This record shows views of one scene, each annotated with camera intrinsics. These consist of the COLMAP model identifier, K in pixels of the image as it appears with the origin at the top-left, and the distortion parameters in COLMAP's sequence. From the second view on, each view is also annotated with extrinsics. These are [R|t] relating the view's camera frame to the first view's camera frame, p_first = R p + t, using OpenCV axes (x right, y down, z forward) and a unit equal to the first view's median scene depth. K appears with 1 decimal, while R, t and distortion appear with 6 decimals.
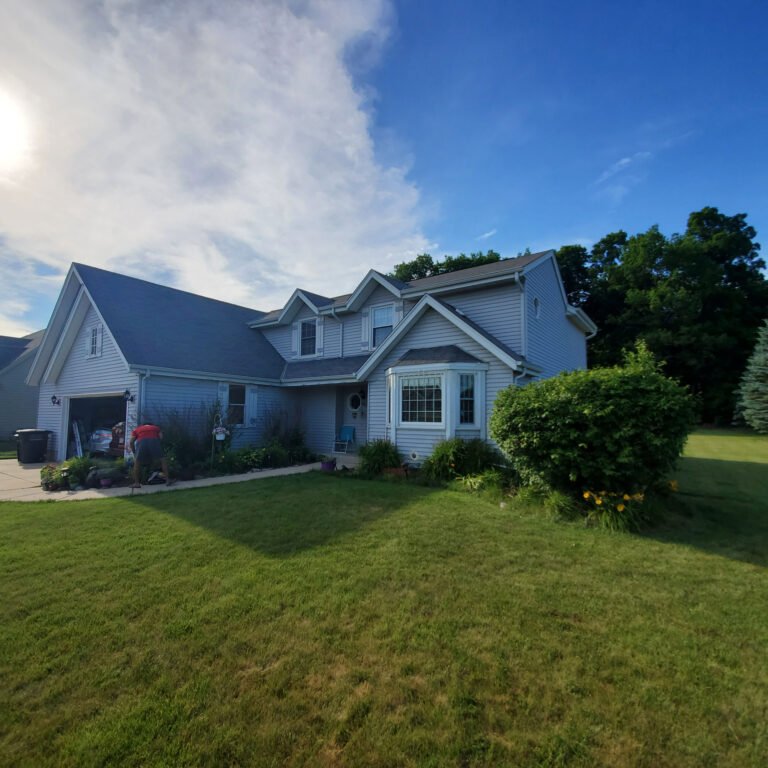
lens RADIAL K [[412.5, 0, 371.8], [0, 412.5, 391.5], [0, 0, 1]] dist [0.009576, -0.012750]
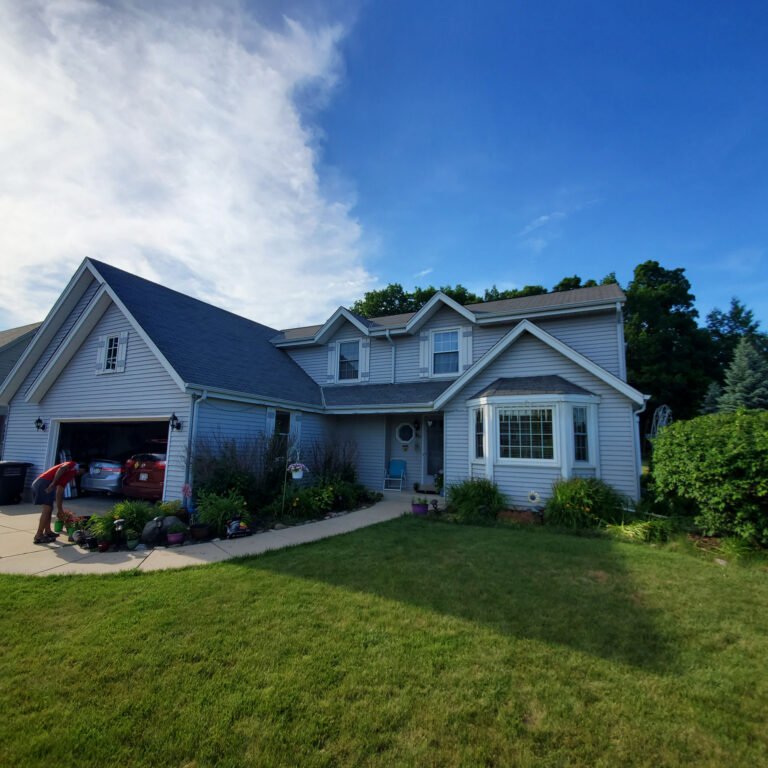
lens RADIAL K [[412.5, 0, 374.4], [0, 412.5, 384.2], [0, 0, 1]] dist [0.009576, -0.012750]
pose [[0.987720, 0.035436, 0.152162, -0.282728], [-0.022654, 0.996129, -0.084929, -0.002817], [-0.154583, 0.080439, 0.984700, 0.121897]]
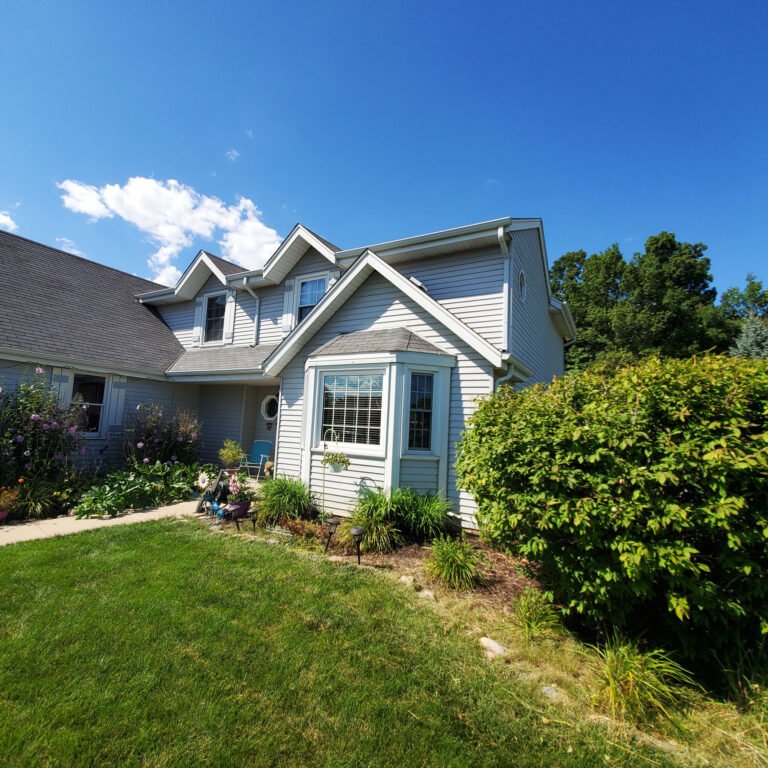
lens RADIAL K [[412.5, 0, 378.7], [0, 412.5, 386.6], [0, 0, 1]] dist [0.009576, -0.012750]
pose [[0.991657, 0.052389, 0.117782, 0.068166], [-0.048357, 0.998151, -0.036838, 0.005970], [-0.119494, 0.030835, 0.992356, 0.284182]]
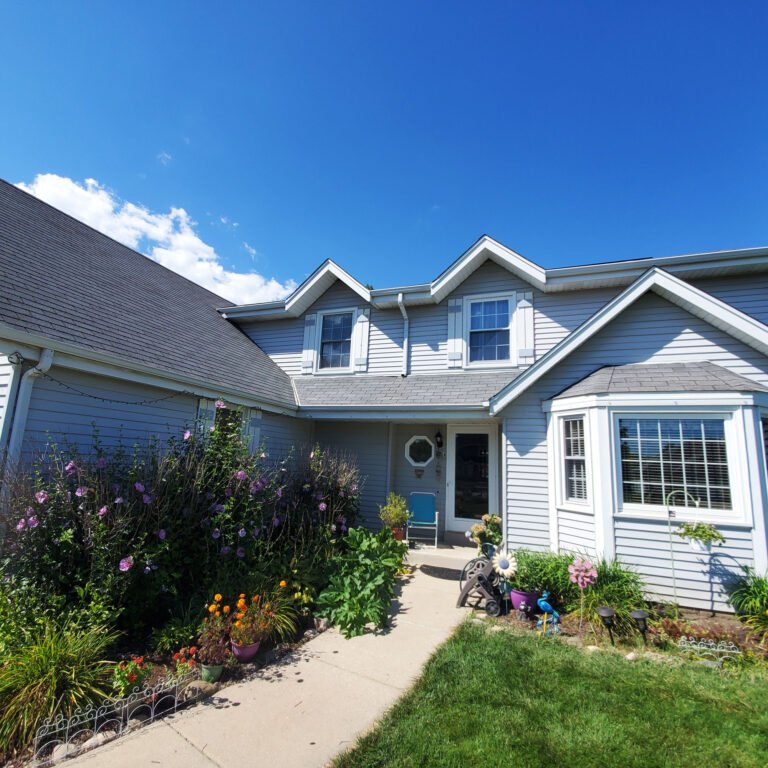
lens RADIAL K [[412.5, 0, 380.8], [0, 412.5, 382.5], [0, 0, 1]] dist [0.009576, -0.012750]
pose [[0.960603, 0.084100, 0.264893, -0.297714], [-0.053354, 0.991192, -0.121212, 0.003346], [-0.272753, 0.102303, 0.956629, 0.483915]]
